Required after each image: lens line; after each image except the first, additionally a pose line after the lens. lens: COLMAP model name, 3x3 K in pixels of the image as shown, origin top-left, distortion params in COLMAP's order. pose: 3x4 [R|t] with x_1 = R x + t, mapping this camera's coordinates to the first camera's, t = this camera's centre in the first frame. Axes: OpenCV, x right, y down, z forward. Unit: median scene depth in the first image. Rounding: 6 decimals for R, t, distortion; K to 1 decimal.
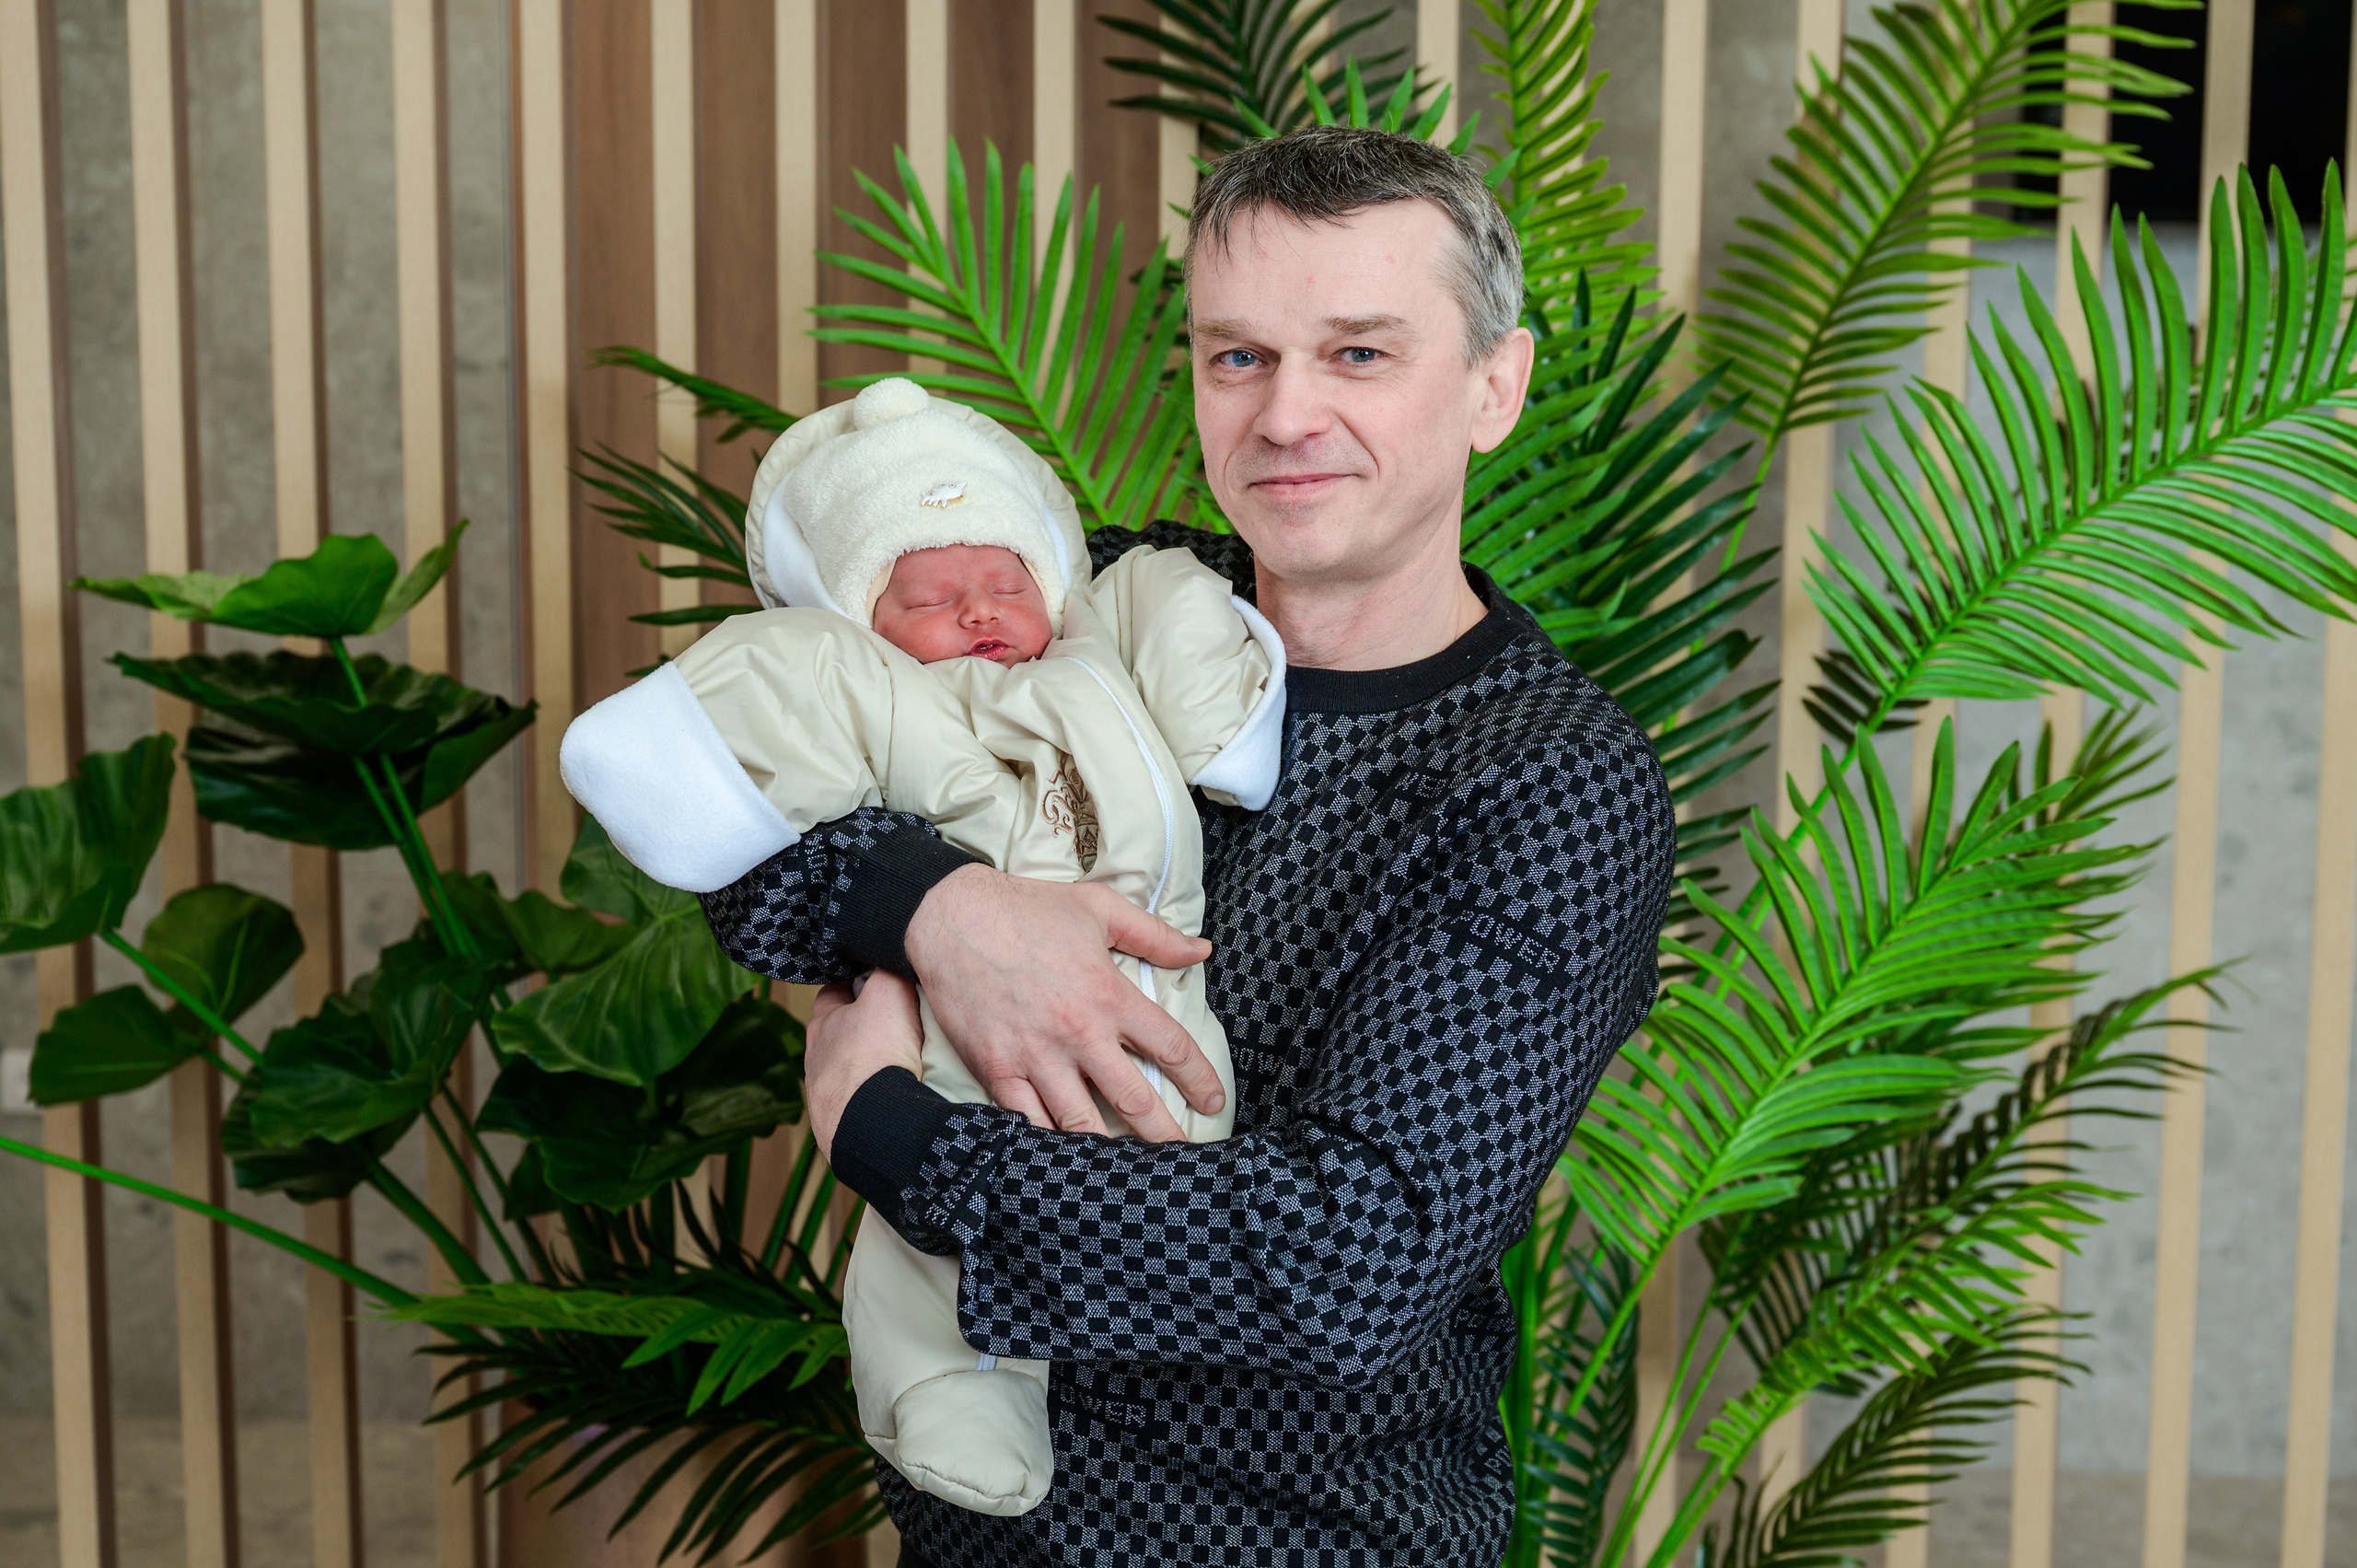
lens RADIAL K [[3254.7, 0, 1181.6], [0, 3254.7, 777.2], [0, 0, 1]] dist [0.026093, 0.000000]
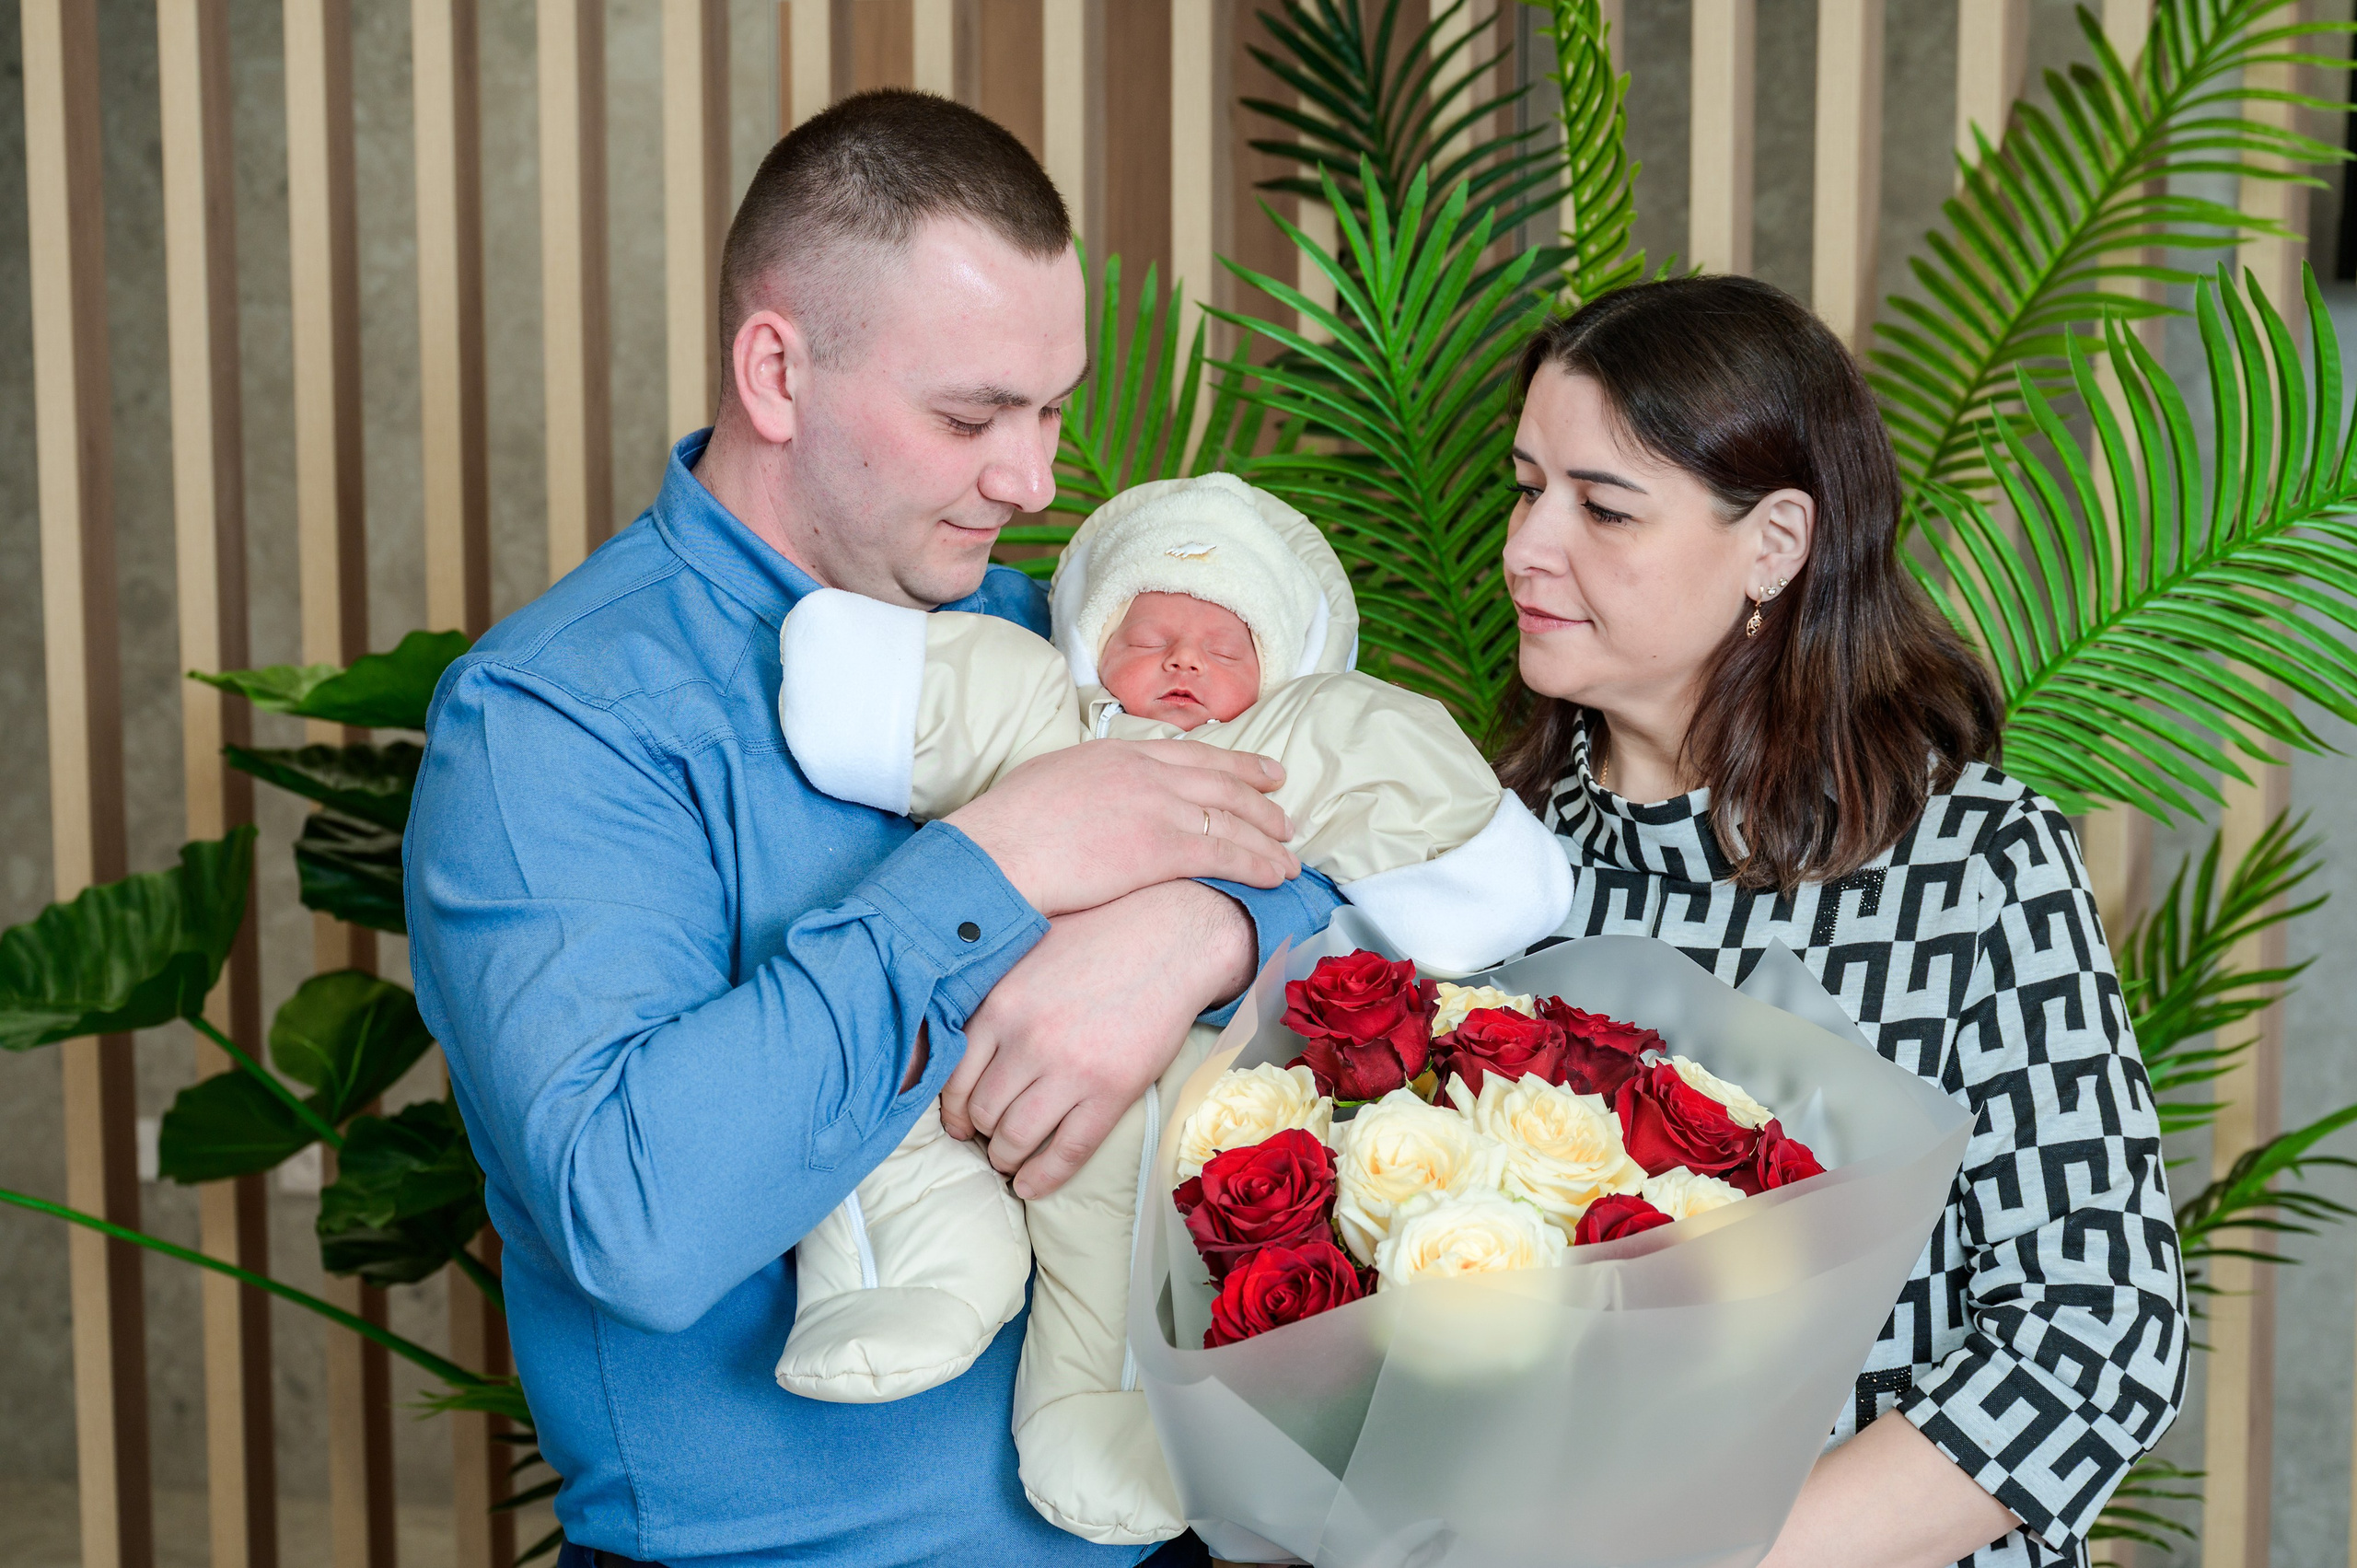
lens RADIAL K [[3509.3, 0, 1164.8], [0, 3509.3, 791.8], [0, 0, 1]] dist [0.020211, 0.000000]
pose [[0.987973, 0.010702, -0.154259, 0.129130], [-0.013466, 0.999767, -0.016882, -0.008024], [0.154042, 0.018756, 0.987886, -0.042078]]
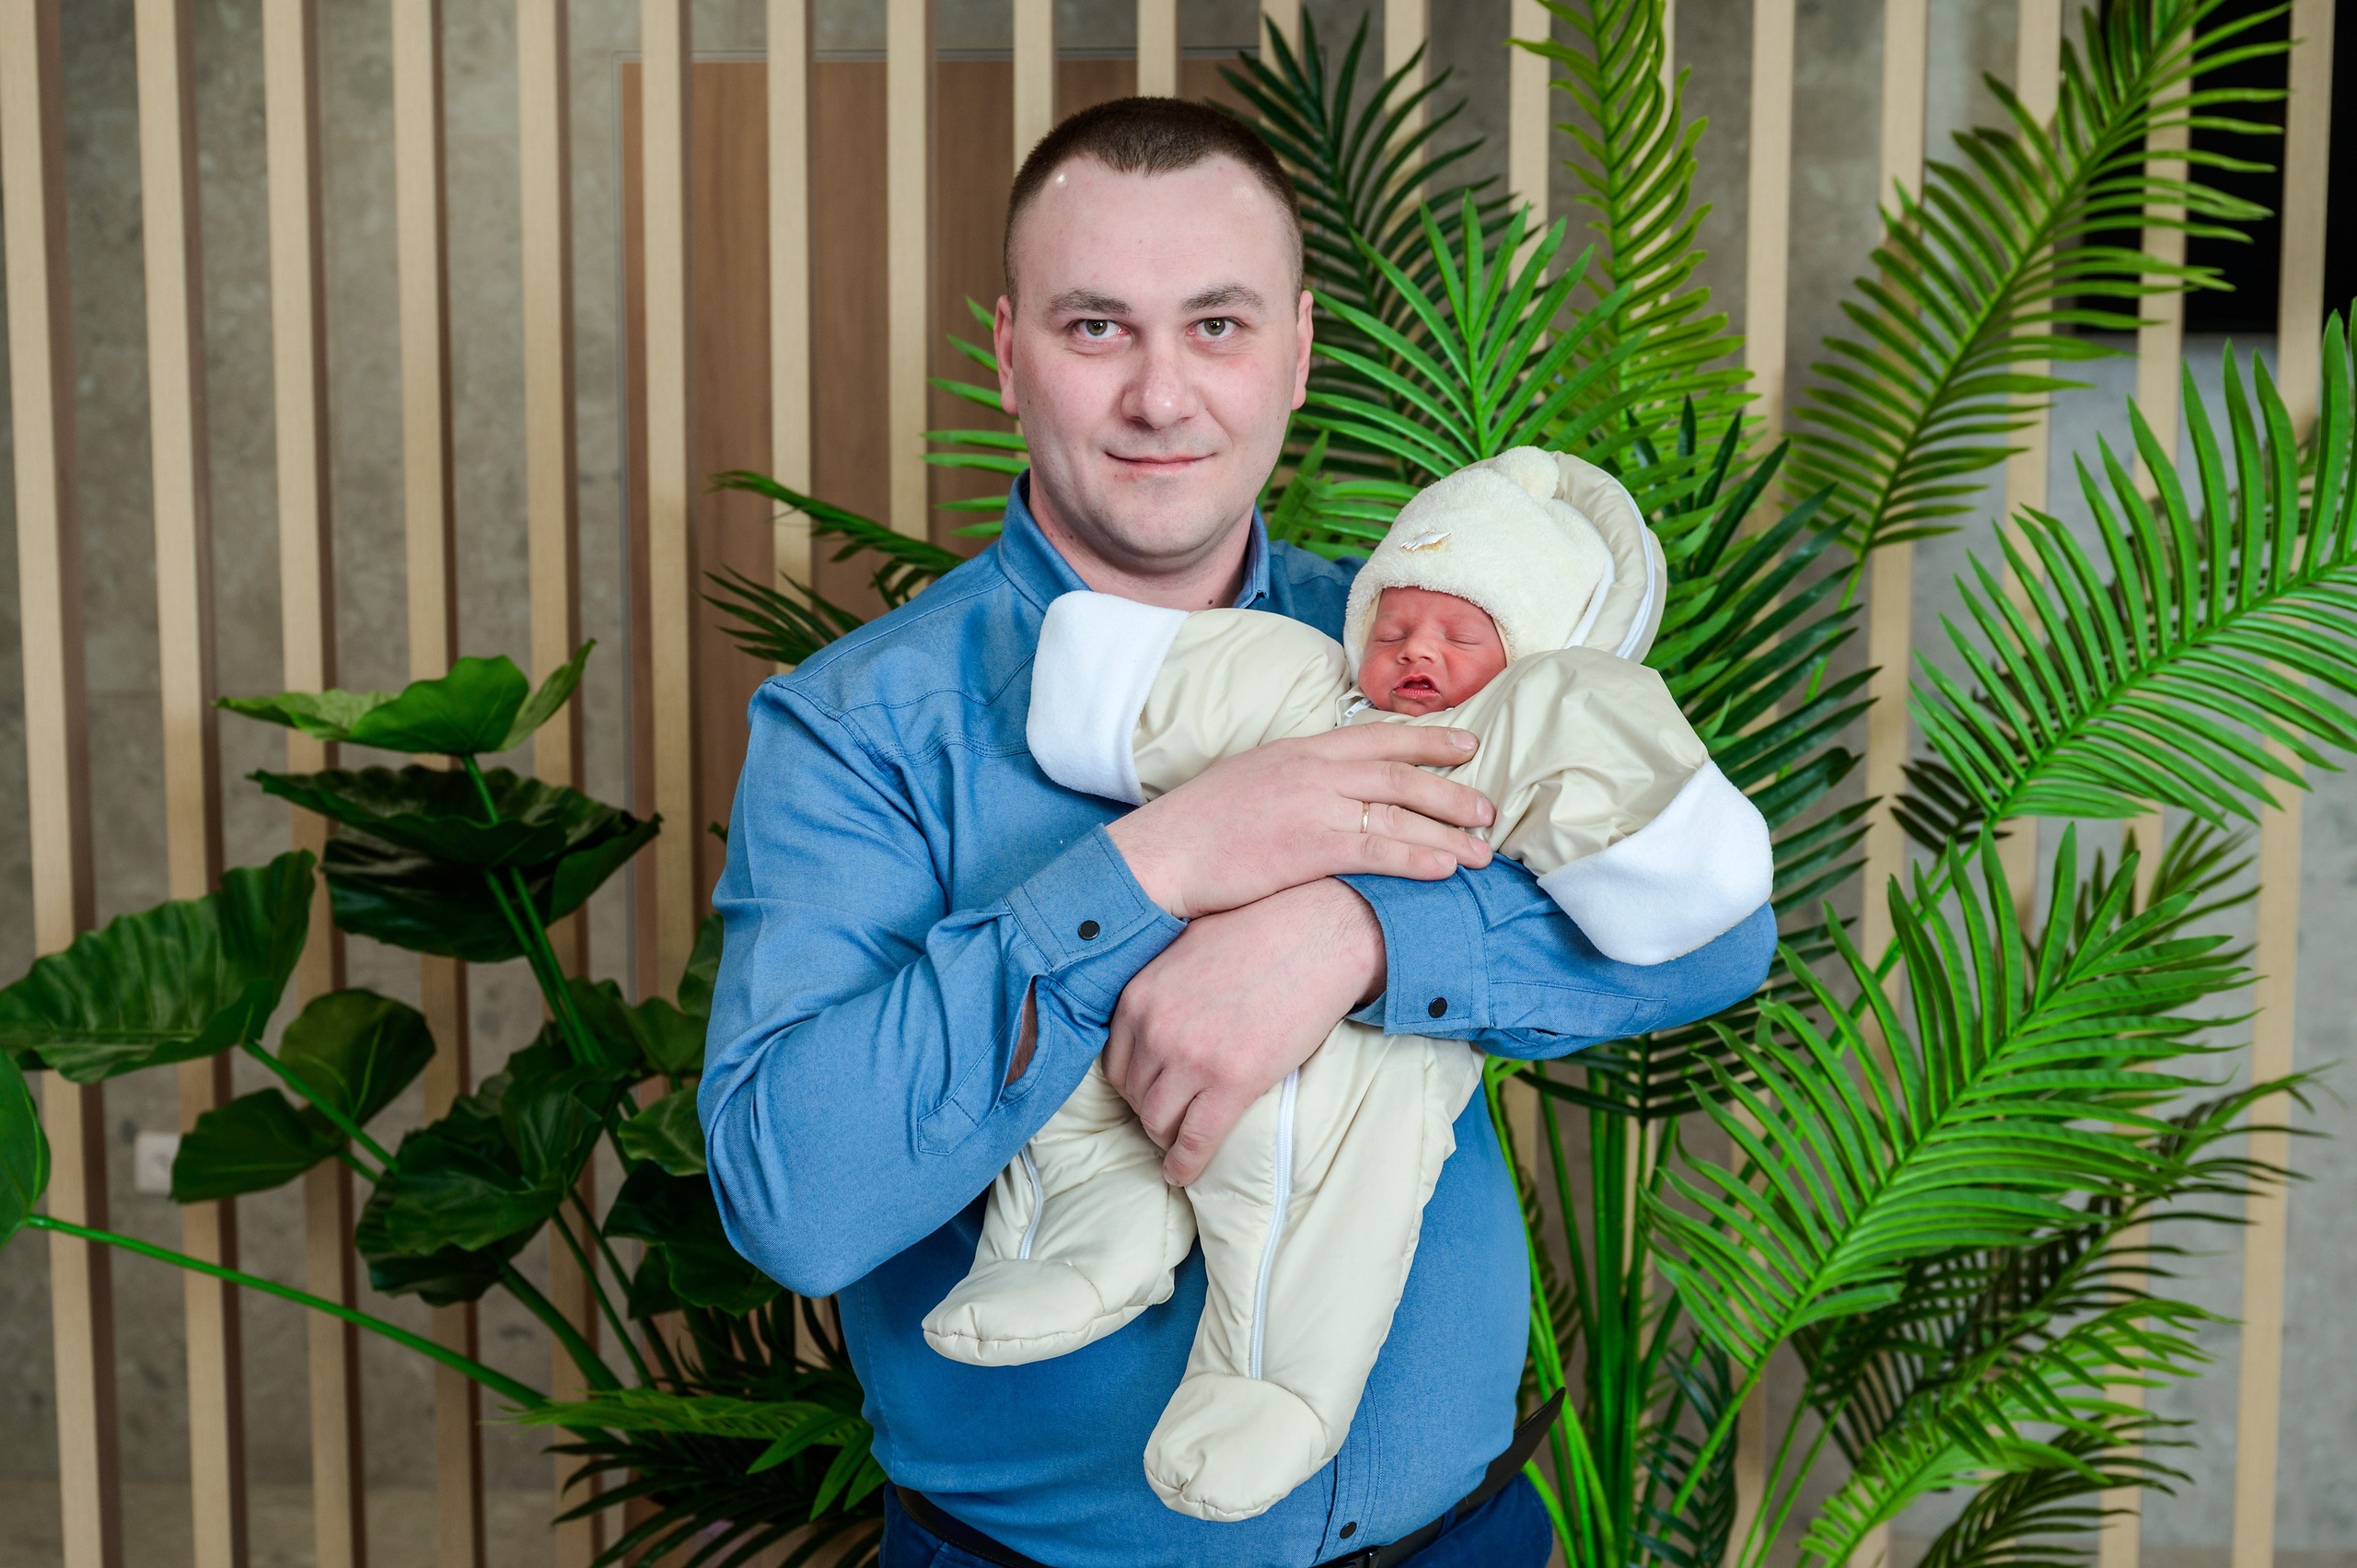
lens RADIAL K [[3084.3, 0, 1168.5], [0, 3084.3, 801.8], [0, 0, 1]] dist [0.018761, 0.000000]
pose [[0.999742, -0.001984, -0.022608, -0.014773], [0.001663, 0.999898, -0.014210, -0.013109], [0.022634, 0.014169, 0.999643, 0.026559]]
